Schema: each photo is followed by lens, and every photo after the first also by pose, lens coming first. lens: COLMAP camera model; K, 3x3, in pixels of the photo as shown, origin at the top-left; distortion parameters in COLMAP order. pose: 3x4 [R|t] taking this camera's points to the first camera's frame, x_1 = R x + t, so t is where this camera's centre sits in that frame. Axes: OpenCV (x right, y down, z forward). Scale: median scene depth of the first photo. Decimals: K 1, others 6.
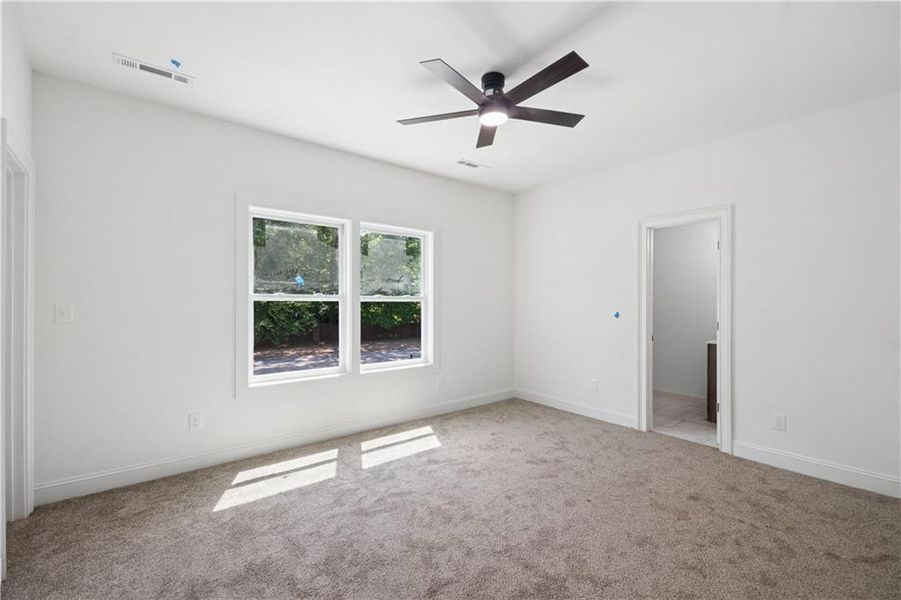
lens RADIAL K [[398.9, 0, 450.5], [0, 398.9, 300.0], [0, 0, 1]] dist [-0.016323, -0.000032]
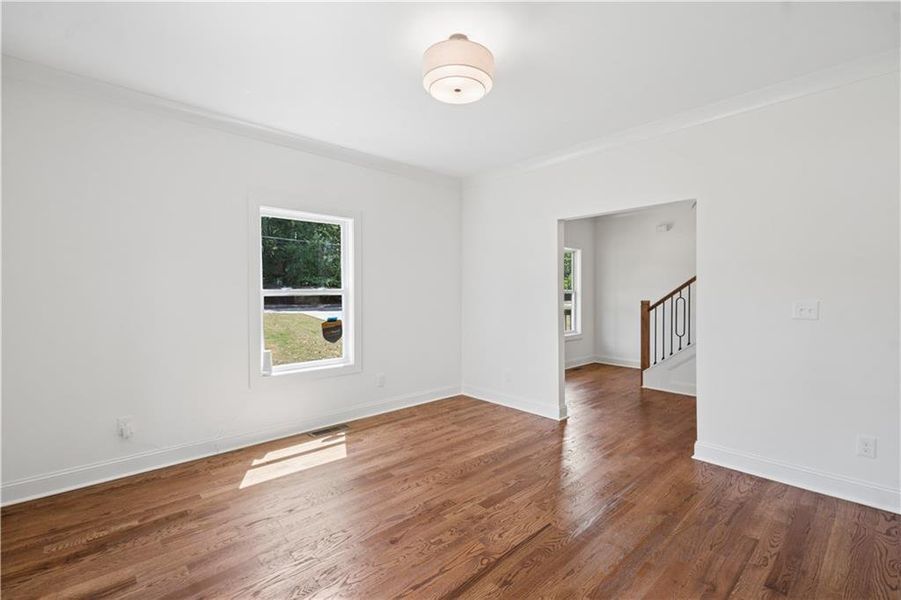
lens RADIAL K [[365.3, 0, 450.5], [0, 365.3, 300.0], [0, 0, 1]] dist [0.014322, 0.000068]
pose [[0.999680, -0.007129, -0.024281, 0.157806], [0.007569, 0.999808, 0.018048, 0.000595], [0.024147, -0.018226, 0.999542, 0.135909]]
